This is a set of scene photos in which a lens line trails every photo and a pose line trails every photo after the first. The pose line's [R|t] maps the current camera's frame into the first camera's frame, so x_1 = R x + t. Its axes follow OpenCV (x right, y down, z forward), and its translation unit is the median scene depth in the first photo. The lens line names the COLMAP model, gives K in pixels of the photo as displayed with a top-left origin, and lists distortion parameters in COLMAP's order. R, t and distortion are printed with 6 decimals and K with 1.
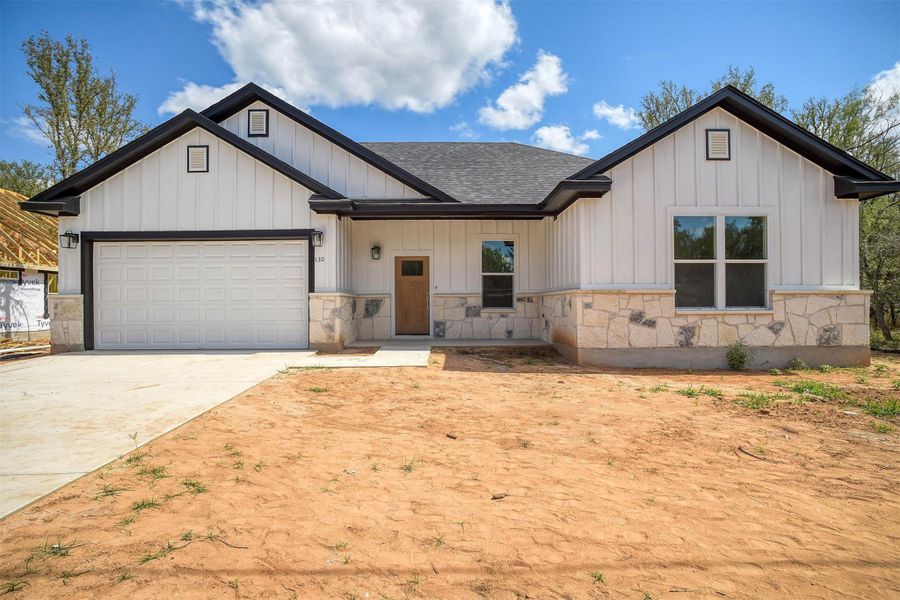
lens RADIAL K [[461.1, 0, 451.3], [0, 461.1, 303.1], [0, 0, 1]] dist [-0.067050, 0.047090]
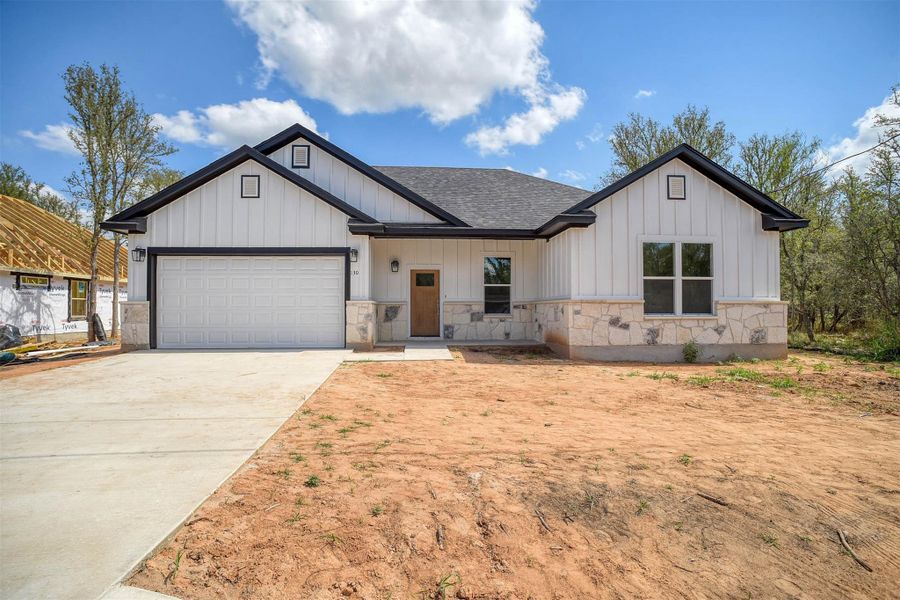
lens RADIAL K [[461.1, 0, 451.3], [0, 461.1, 303.1], [0, 0, 1]] dist [-0.067050, 0.047090]
pose [[0.997948, 0.004696, 0.063851, -0.112624], [-0.003955, 0.999924, -0.011719, -0.003245], [-0.063901, 0.011442, 0.997891, -0.212368]]
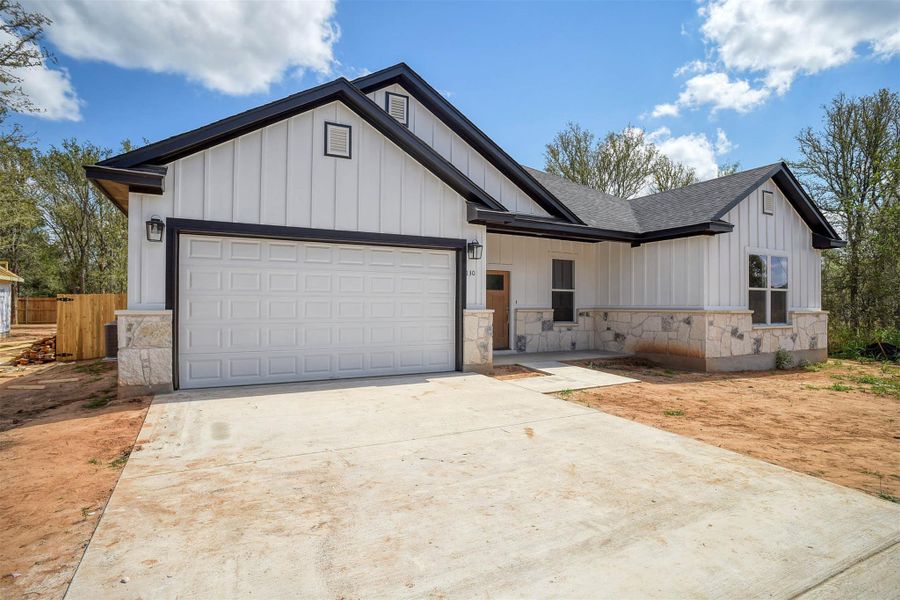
lens RADIAL K [[461.1, 0, 451.3], [0, 461.1, 303.1], [0, 0, 1]] dist [-0.067050, 0.047090]
pose [[0.892815, 0.011444, 0.450278, -0.742332], [-0.009855, 0.999934, -0.005873, -0.029471], [-0.450315, 0.000806, 0.892869, 0.192285]]
